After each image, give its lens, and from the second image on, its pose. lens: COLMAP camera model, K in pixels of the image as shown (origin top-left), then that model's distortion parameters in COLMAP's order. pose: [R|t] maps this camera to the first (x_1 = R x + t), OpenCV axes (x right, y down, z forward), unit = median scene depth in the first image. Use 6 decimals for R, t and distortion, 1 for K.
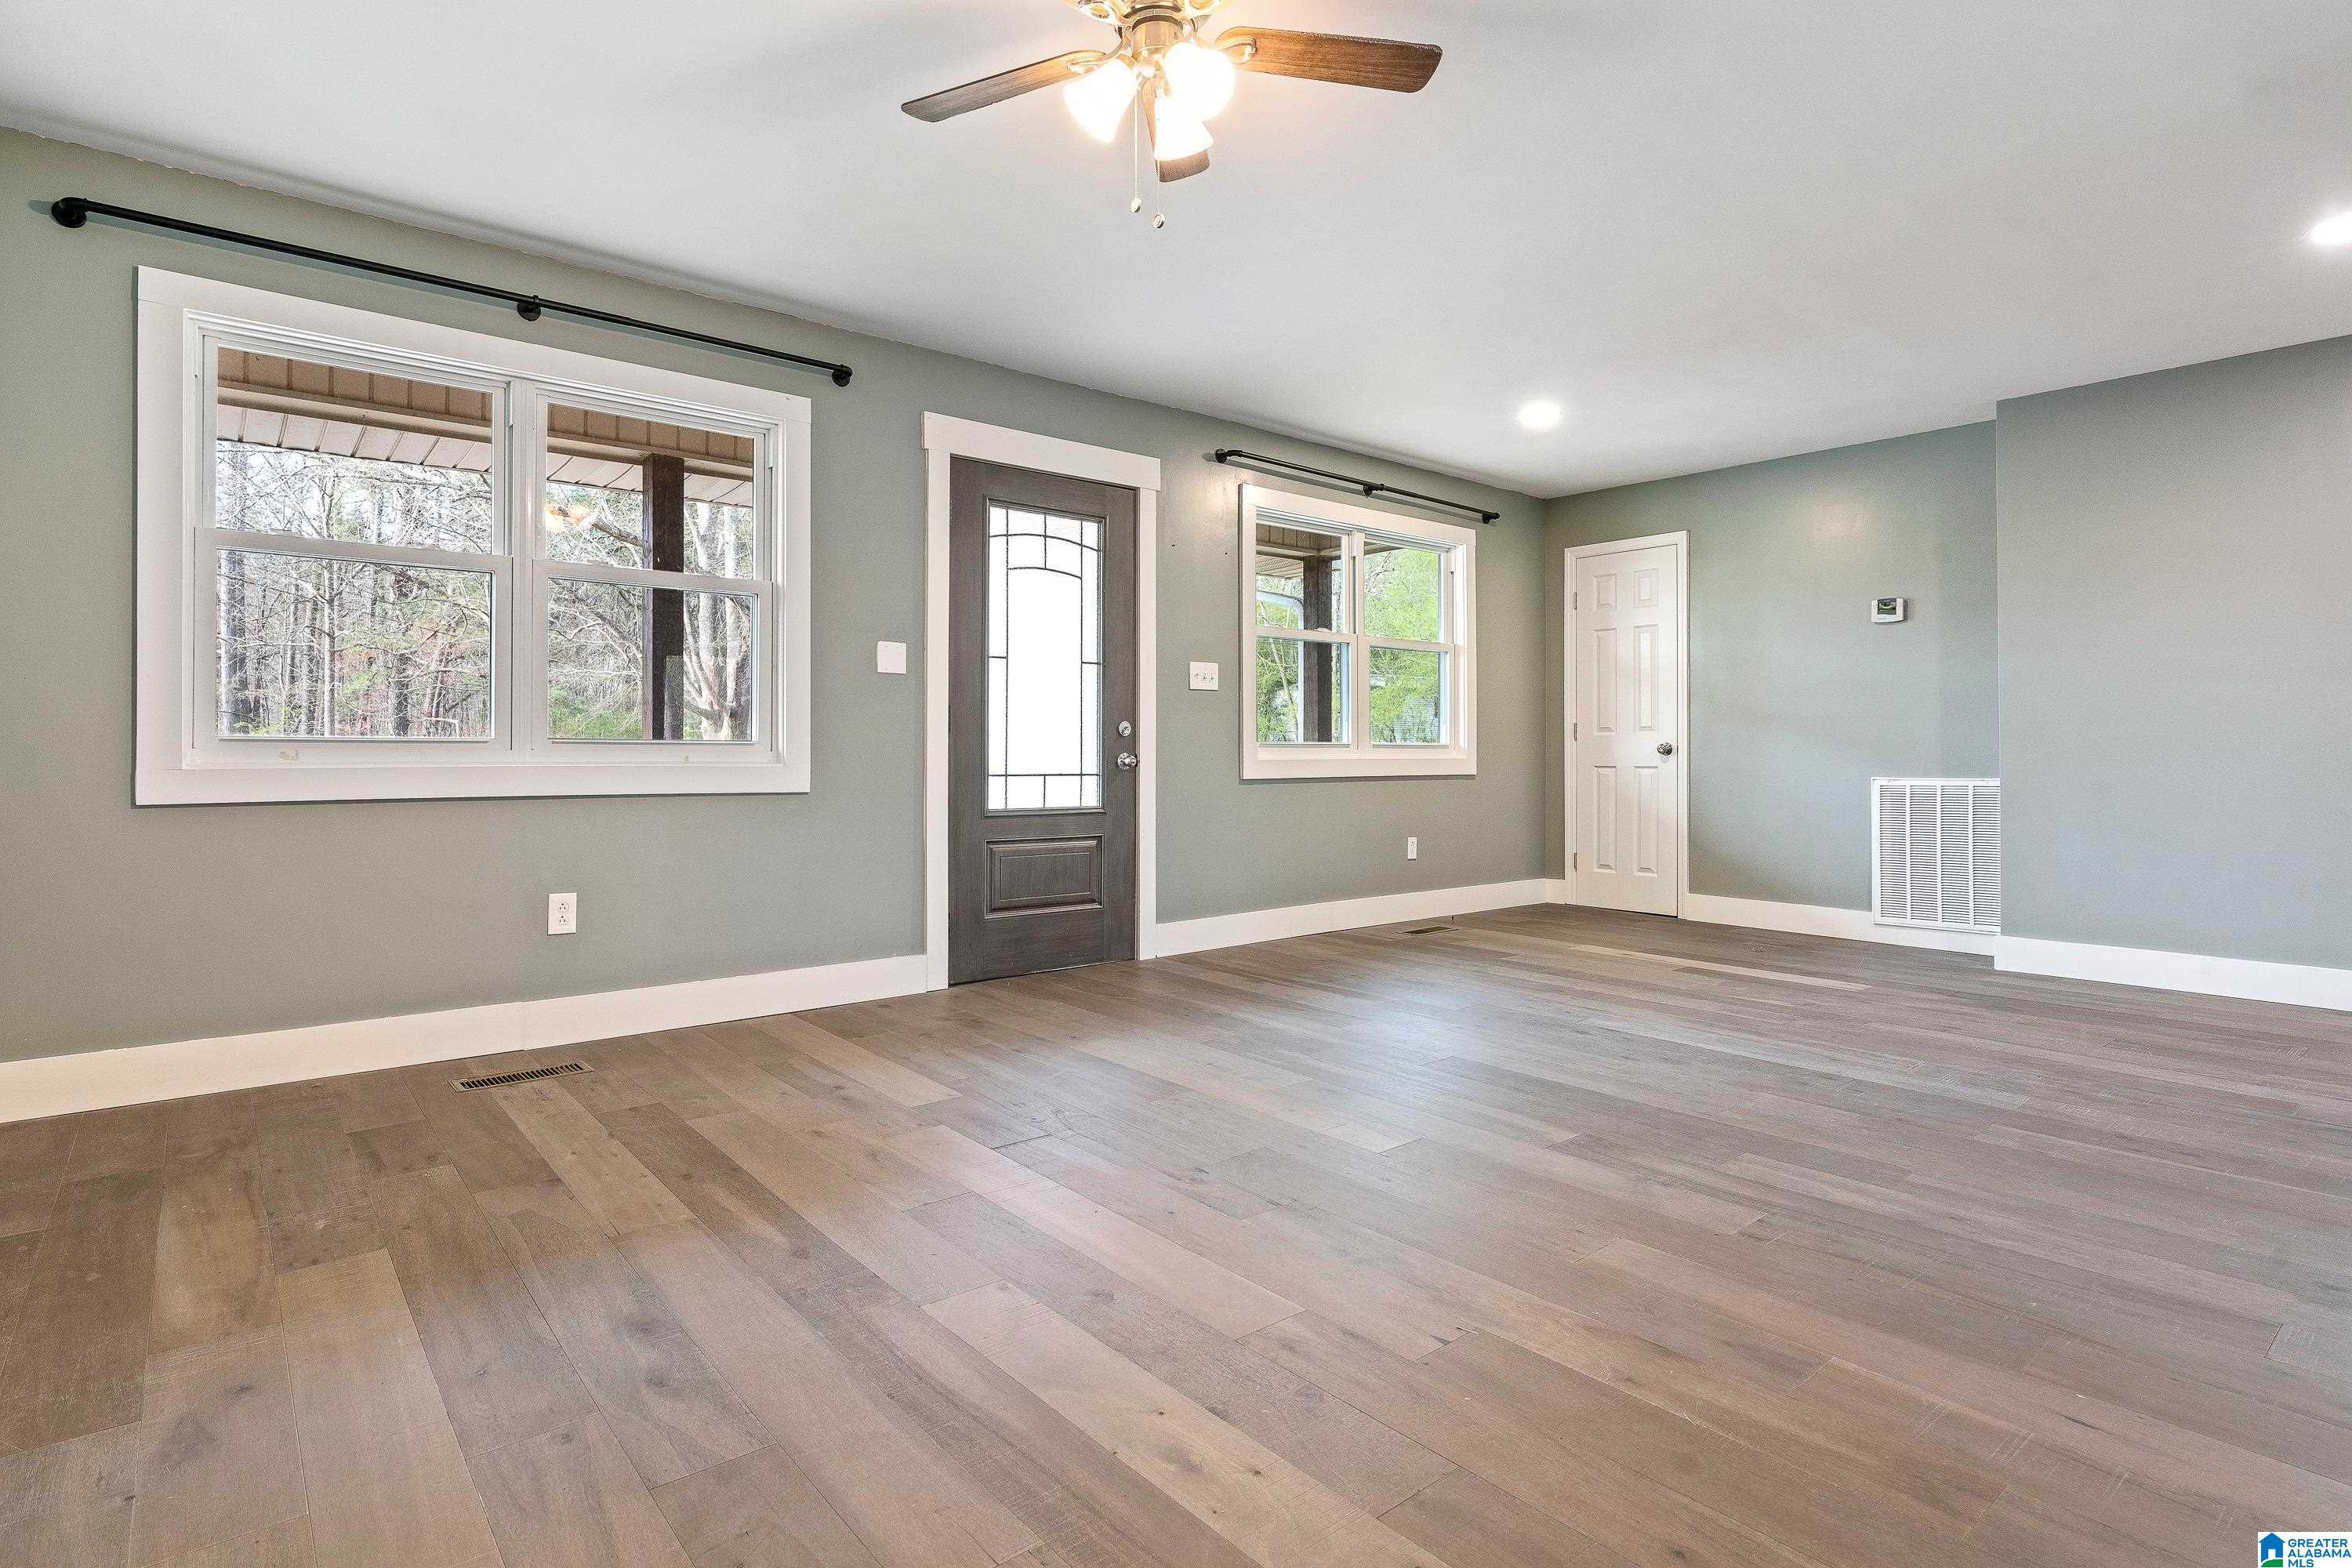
lens RADIAL K [[1195.0, 0, 1158.3], [0, 1195.0, 724.4], [0, 0, 1]] dist [0.024651, -0.000431]
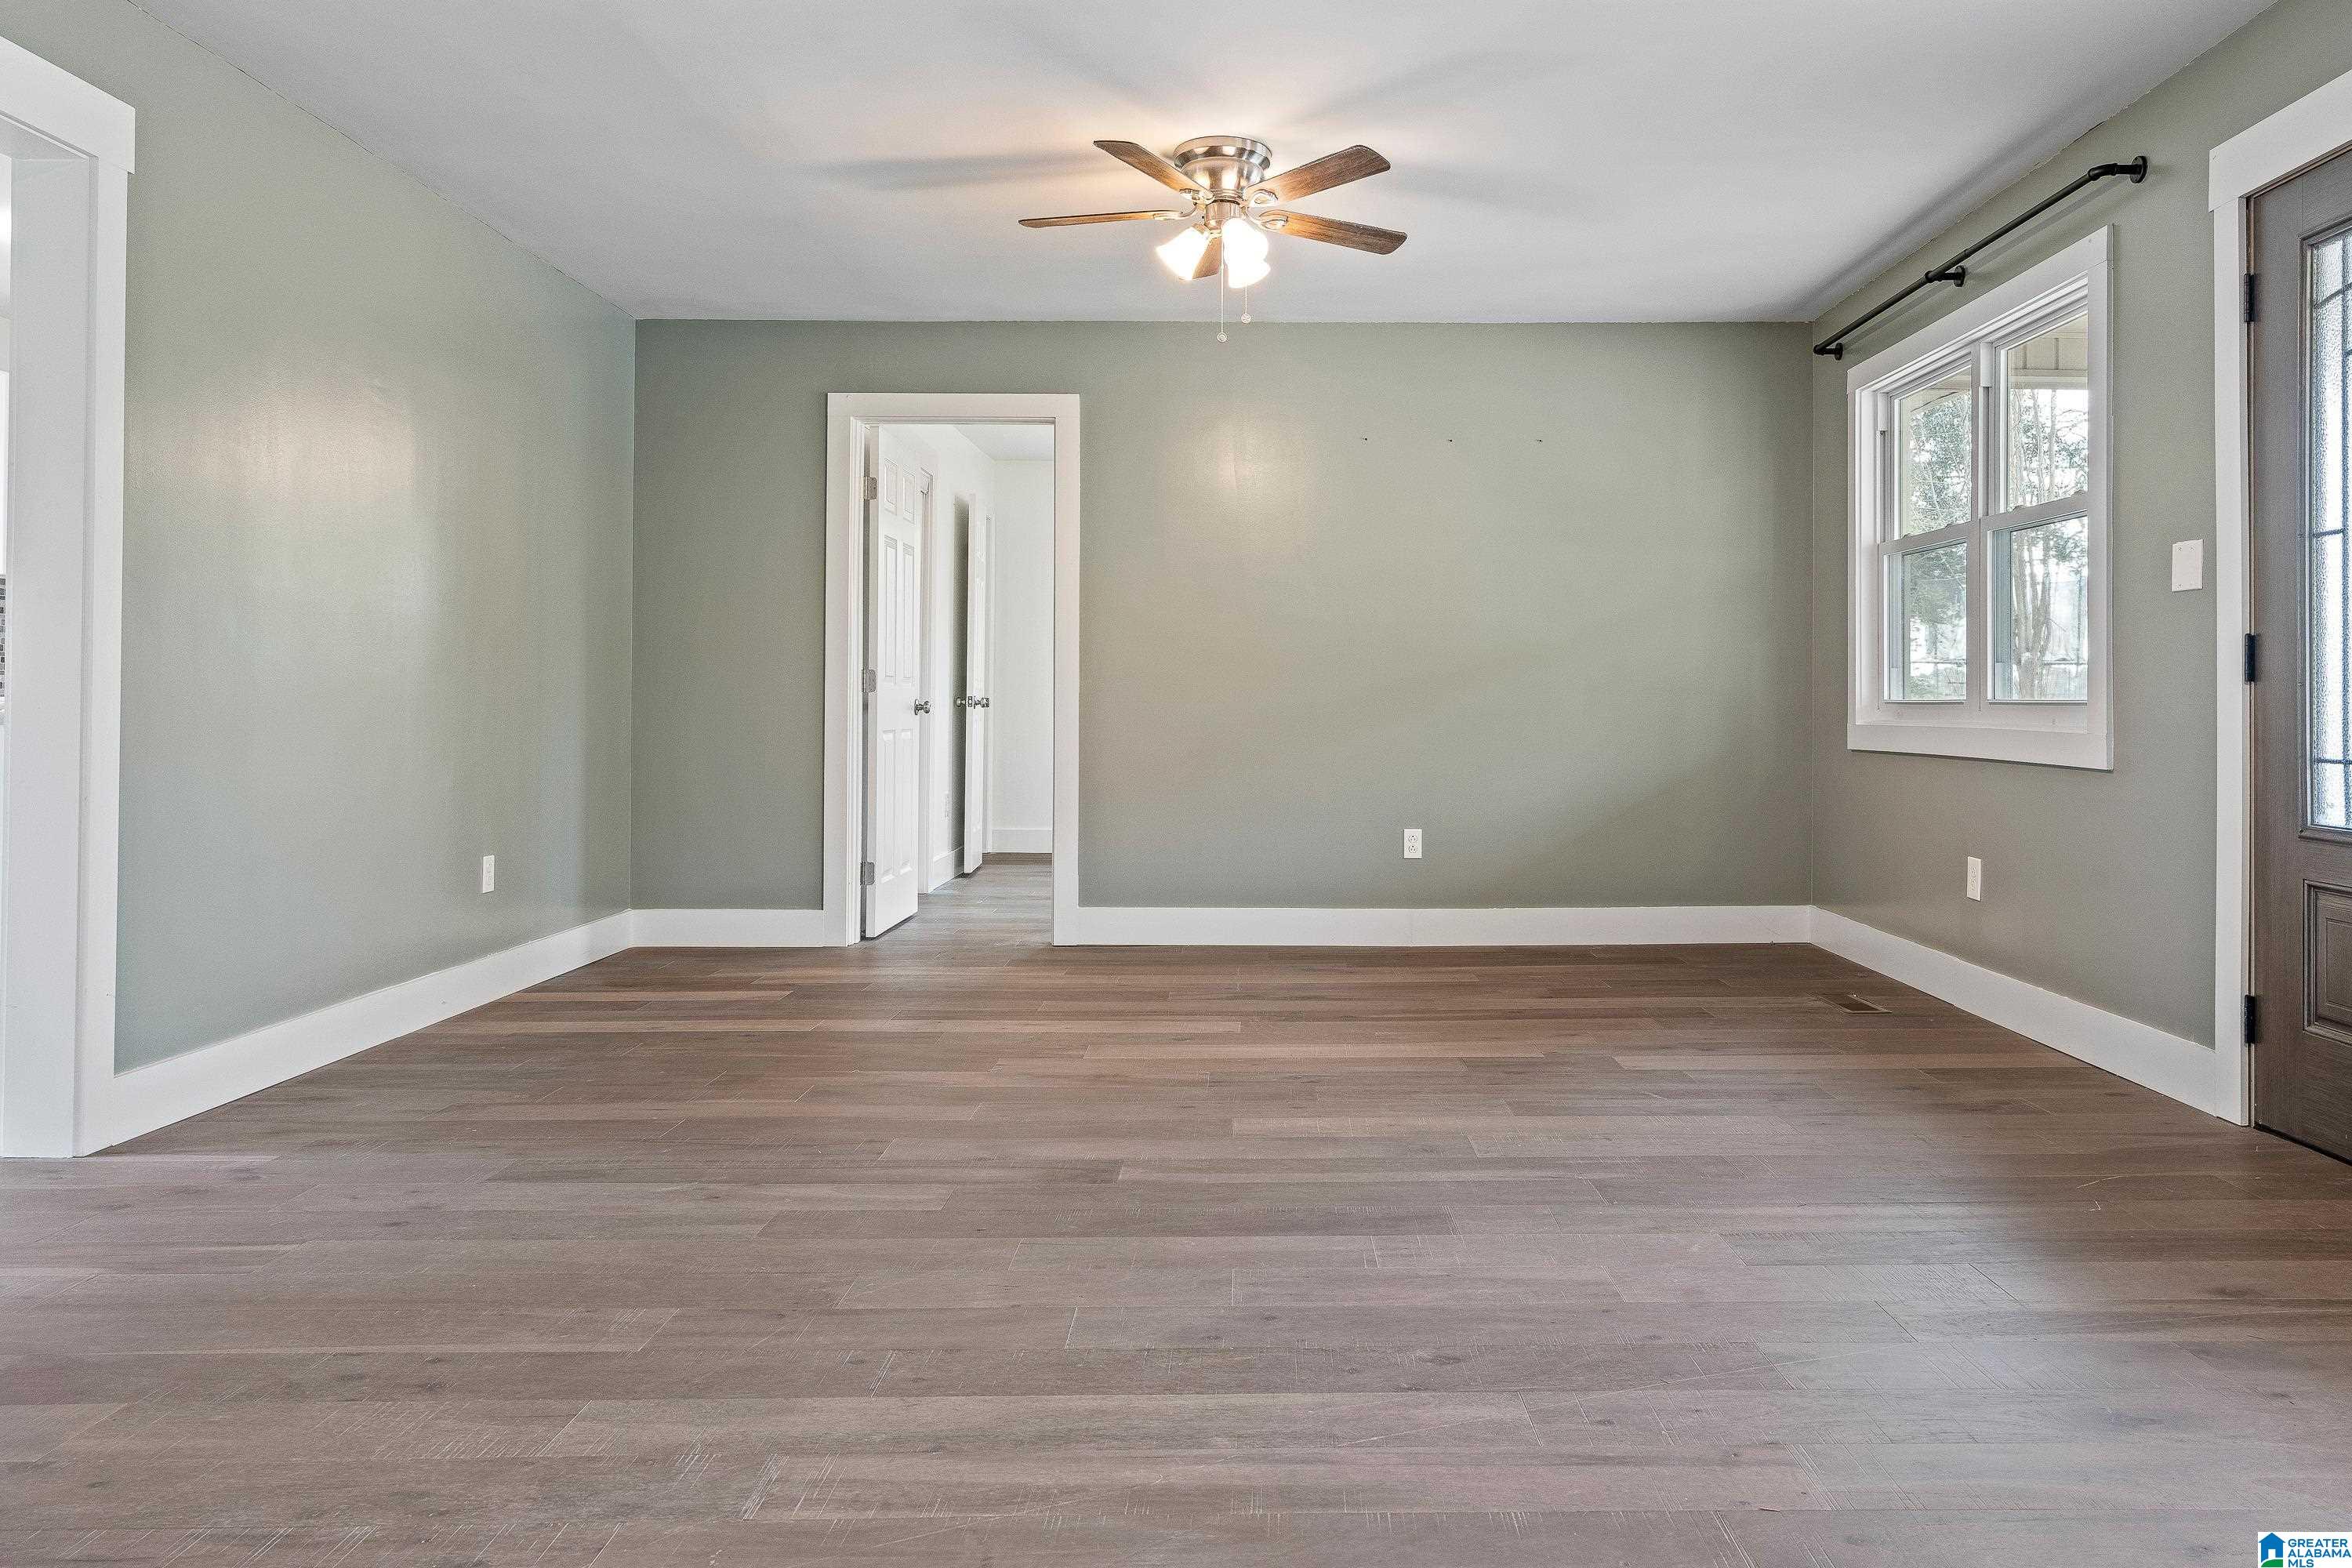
lens RADIAL K [[1619.3, 0, 1287.2], [0, 1619.3, 688.0], [0, 0, 1]] dist [0.002834, 0.000089]
pose [[-0.623371, -0.013836, -0.781804, 0.684234], [0.010738, 0.999598, -0.026253, 0.023992], [0.781852, -0.024761, -0.622972, 1.070745]]
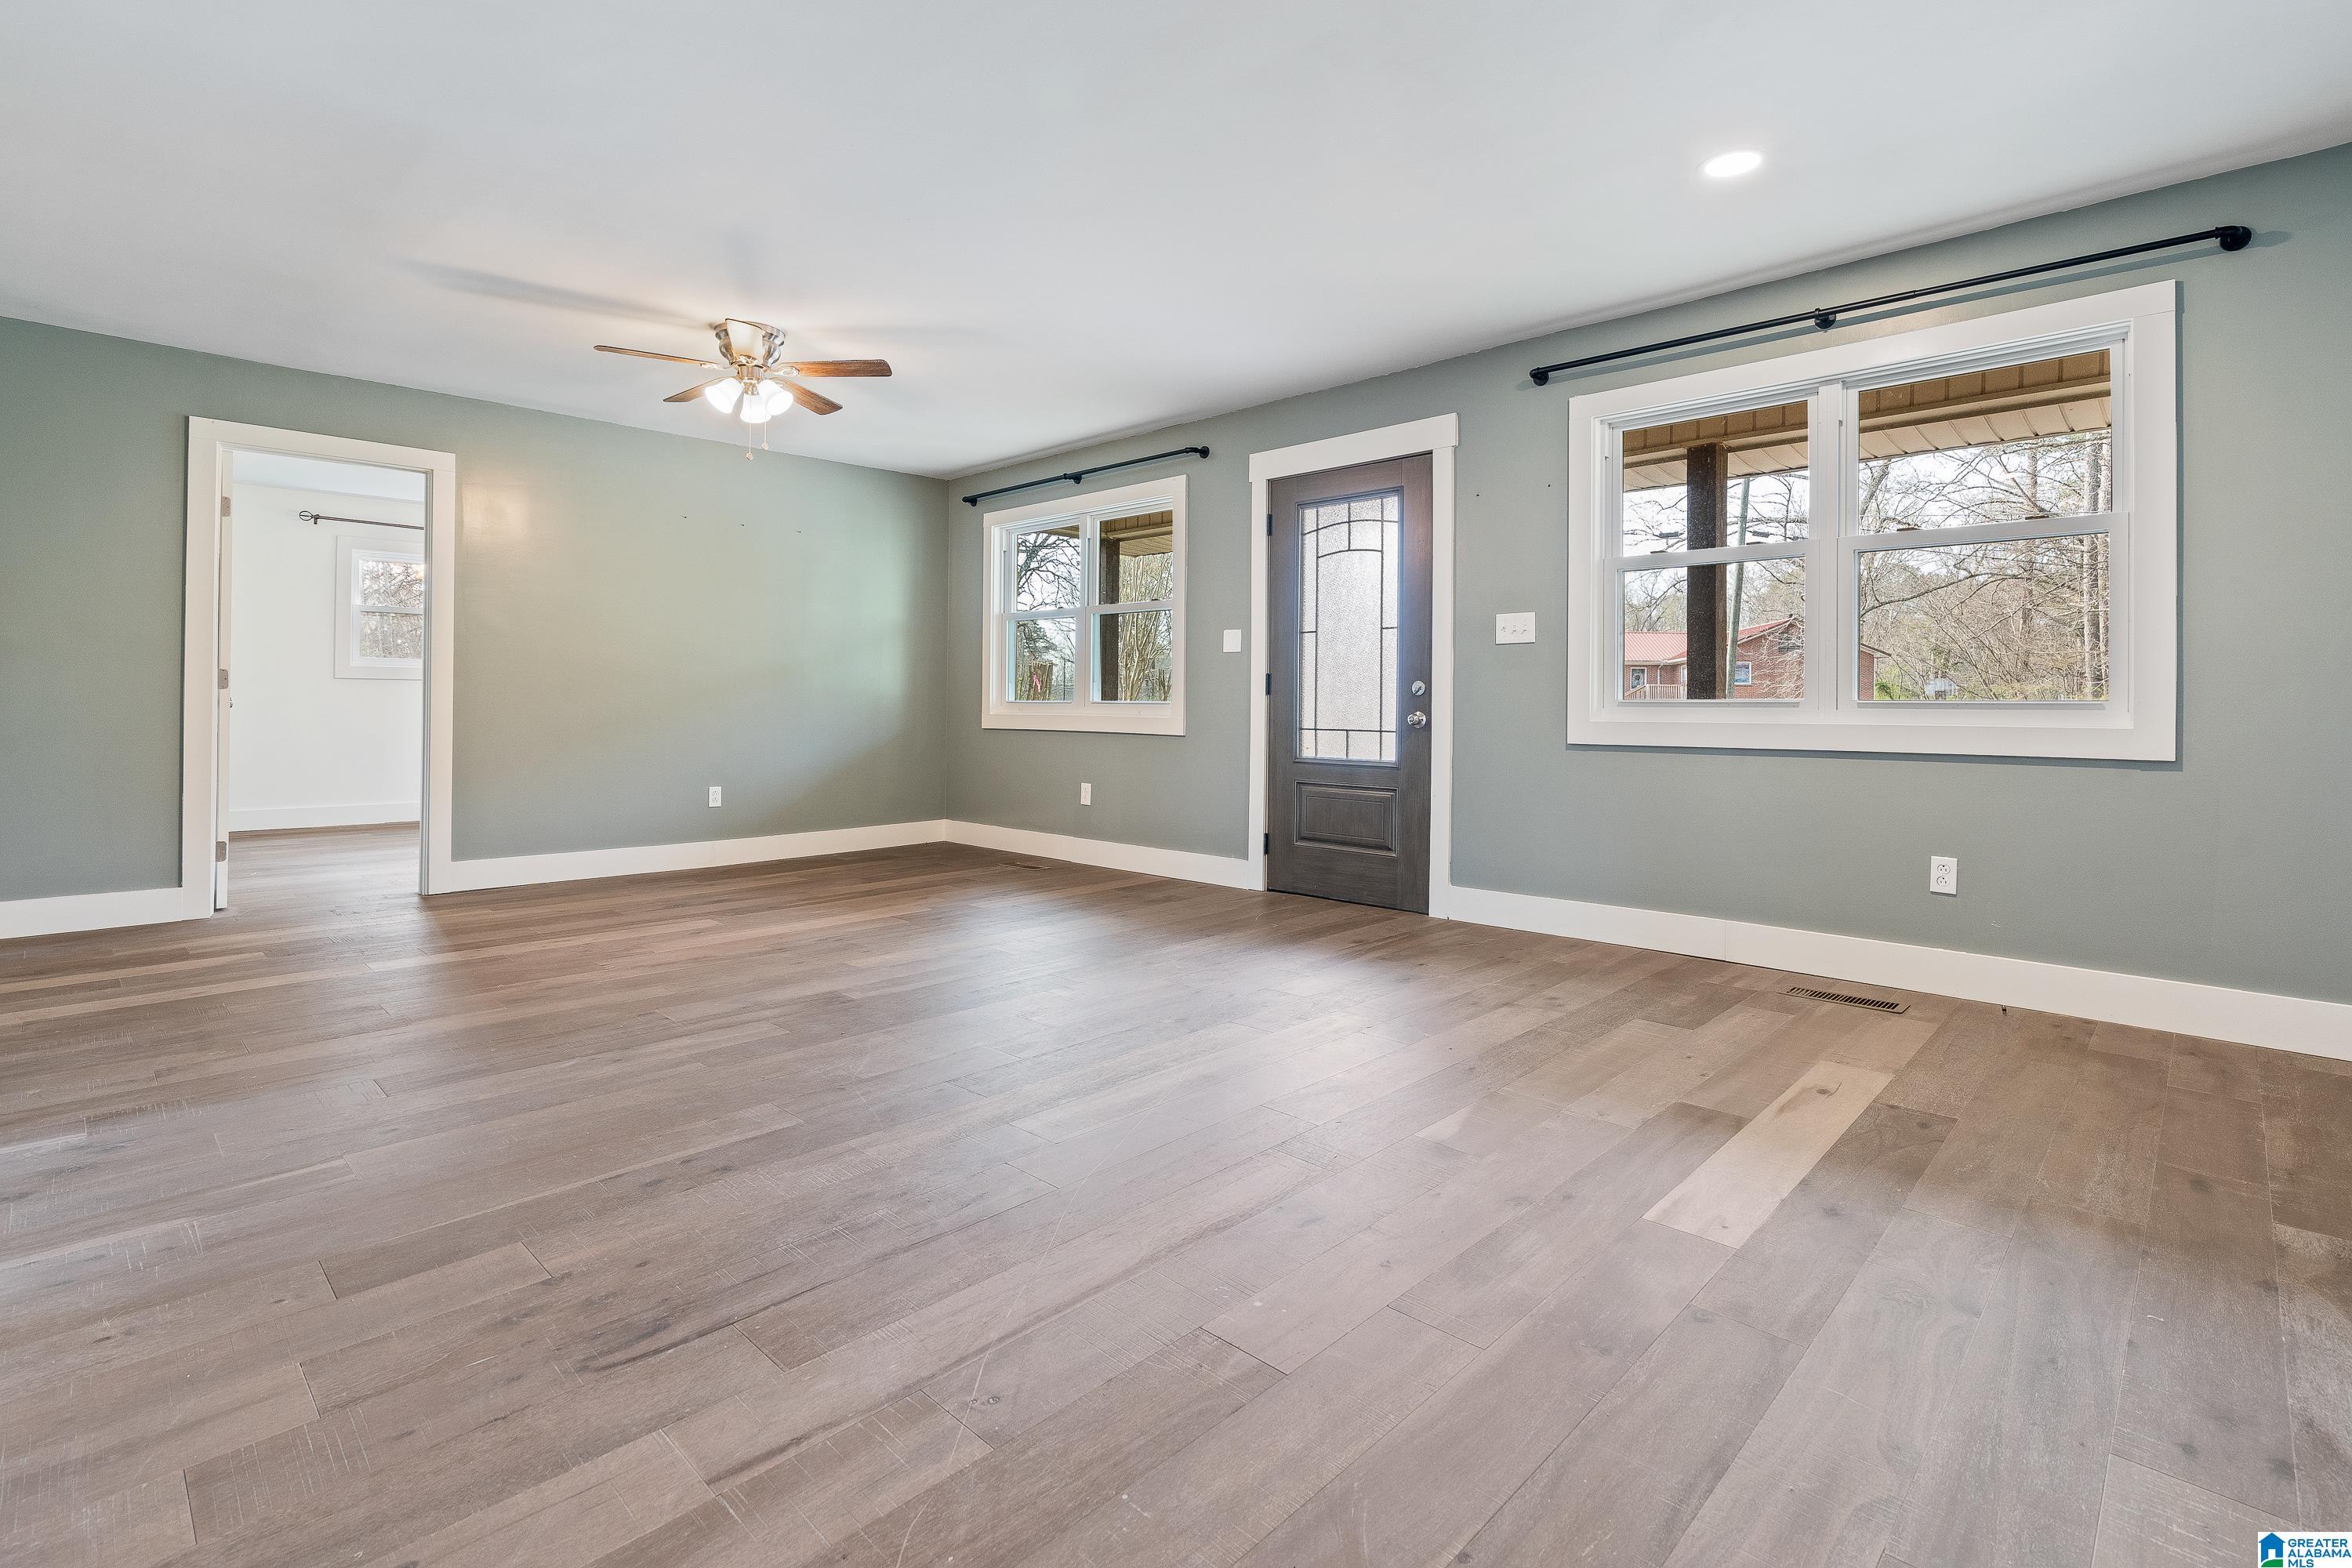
lens RADIAL K [[1086.4, 0, 1183.0], [0, 1086.4, 709.7], [0, 0, 1]] dist [-0.034116, 0.020050]
pose [[0.116537, 0.000292, -0.993186, 0.935685], [0.014098, 0.999899, 0.001948, 0.018249], [0.993086, -0.014229, 0.116521, 0.735482]]
